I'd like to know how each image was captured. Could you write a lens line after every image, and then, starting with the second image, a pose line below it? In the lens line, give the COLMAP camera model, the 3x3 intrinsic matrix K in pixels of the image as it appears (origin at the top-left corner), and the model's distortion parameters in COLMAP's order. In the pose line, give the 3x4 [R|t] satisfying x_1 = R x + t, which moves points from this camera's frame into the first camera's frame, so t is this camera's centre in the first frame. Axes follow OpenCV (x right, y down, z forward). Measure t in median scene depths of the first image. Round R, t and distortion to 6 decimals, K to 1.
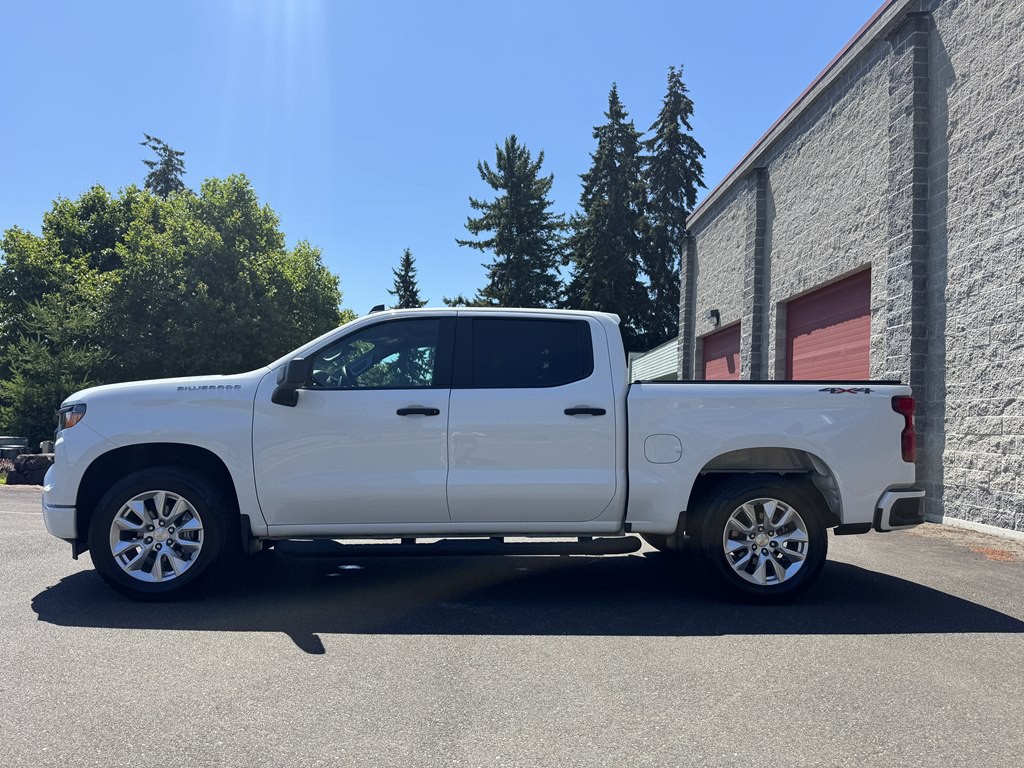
lens RADIAL K [[723.5, 0, 508.8], [0, 723.5, 384.9], [0, 0, 1]] dist [0.038983, -0.046113]
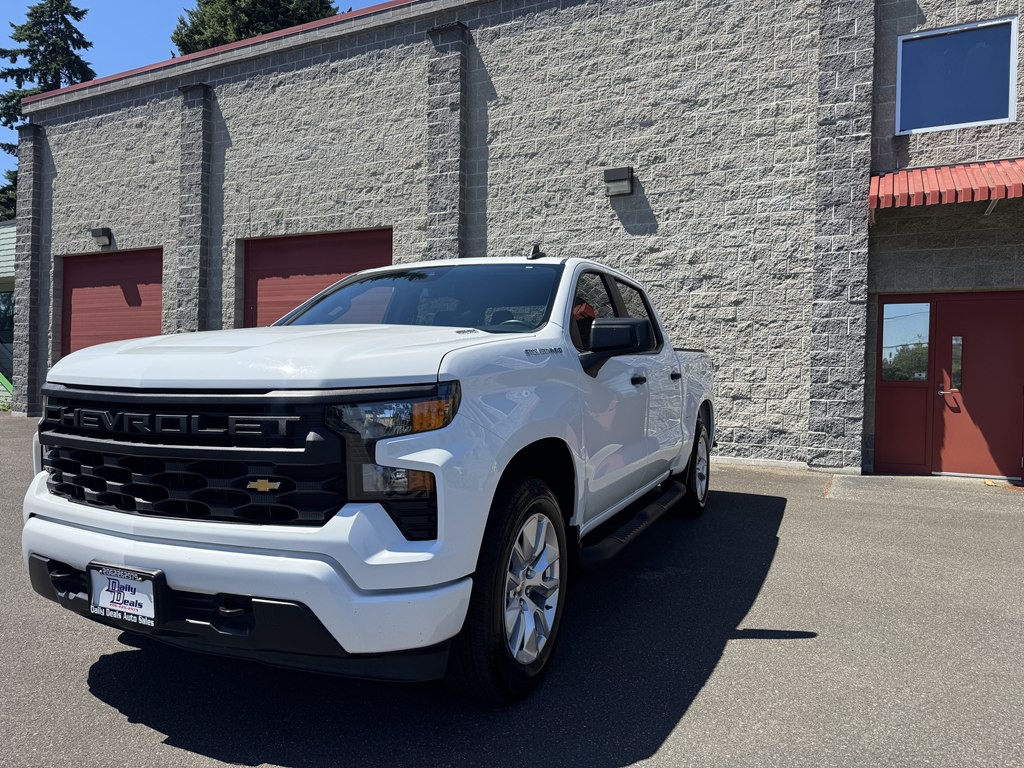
lens RADIAL K [[717.1, 0, 508.4], [0, 717.1, 383.3], [0, 0, 1]] dist [0.065468, -0.093051]
pose [[0.470412, -0.026349, 0.882053, -0.492656], [-0.057608, 0.996505, 0.060491, -0.002635], [-0.880564, -0.079270, 0.467250, 0.354006]]
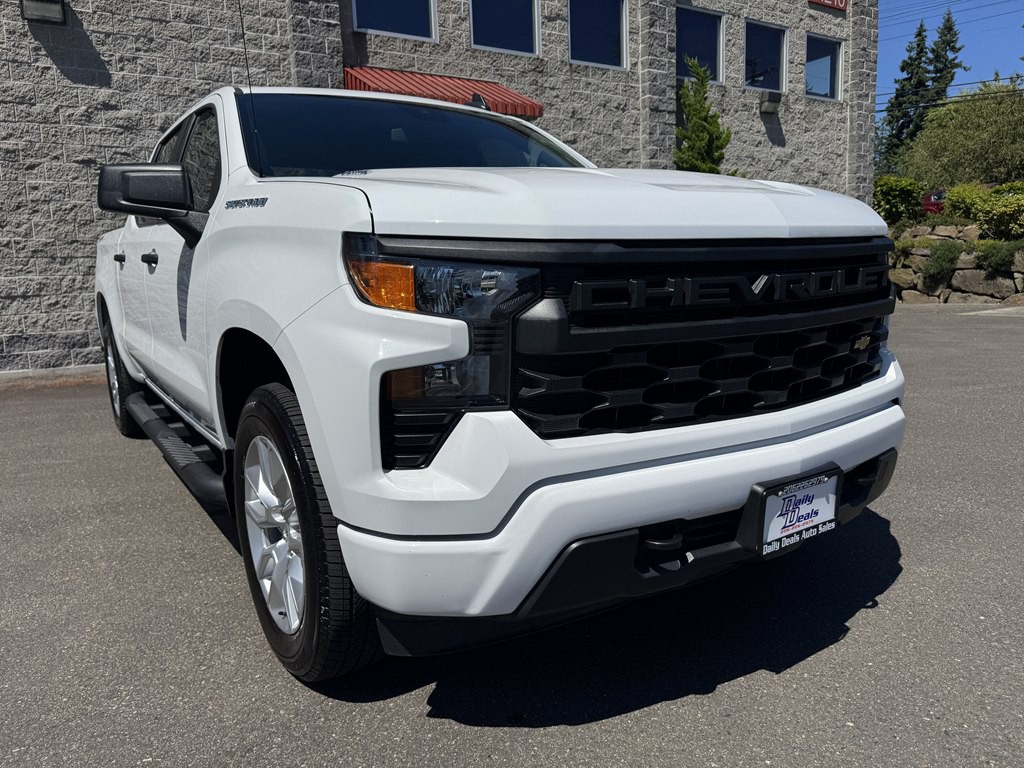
lens RADIAL K [[729.0, 0, 505.1], [0, 729.0, 384.1], [0, 0, 1]] dist [0.027106, -0.029443]
pose [[-0.498486, -0.143800, 0.854888, -0.457971], [-0.034947, 0.988678, 0.145928, 0.033882], [-0.866193, 0.042867, -0.497867, 0.731322]]
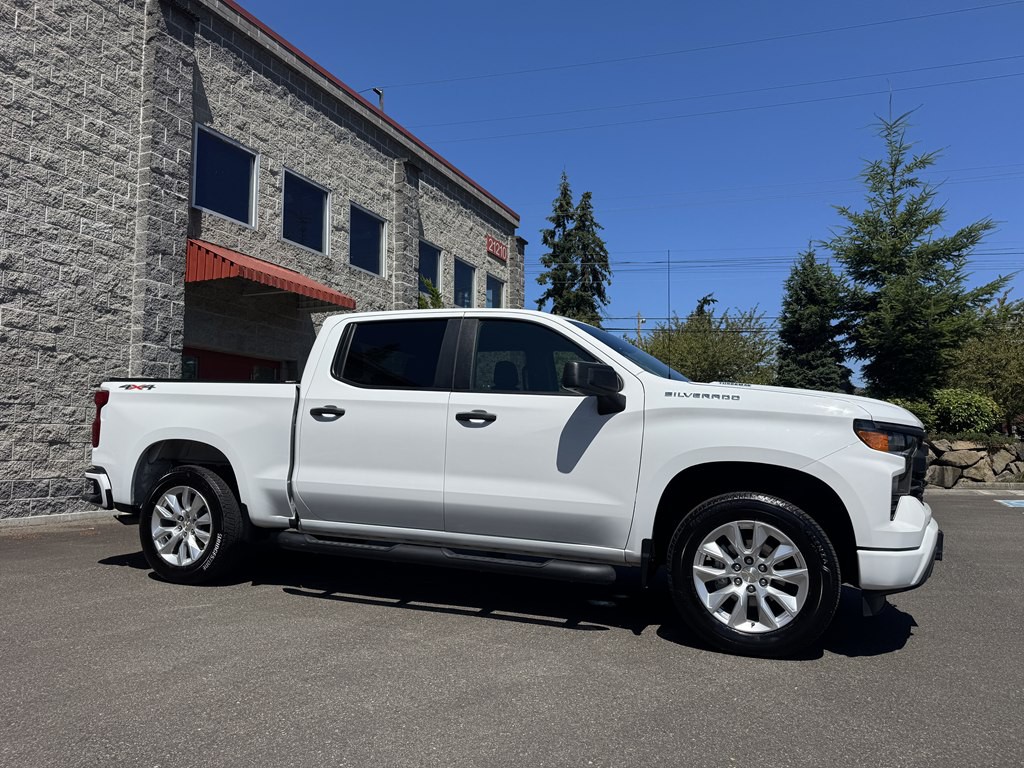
lens RADIAL K [[723.5, 0, 508.8], [0, 723.5, 384.9], [0, 0, 1]] dist [0.038983, -0.046113]
pose [[-0.898549, -0.004362, 0.438853, -0.297208], [-0.066520, 0.989751, -0.126361, 0.068419], [-0.433804, -0.142734, -0.889630, 1.105737]]
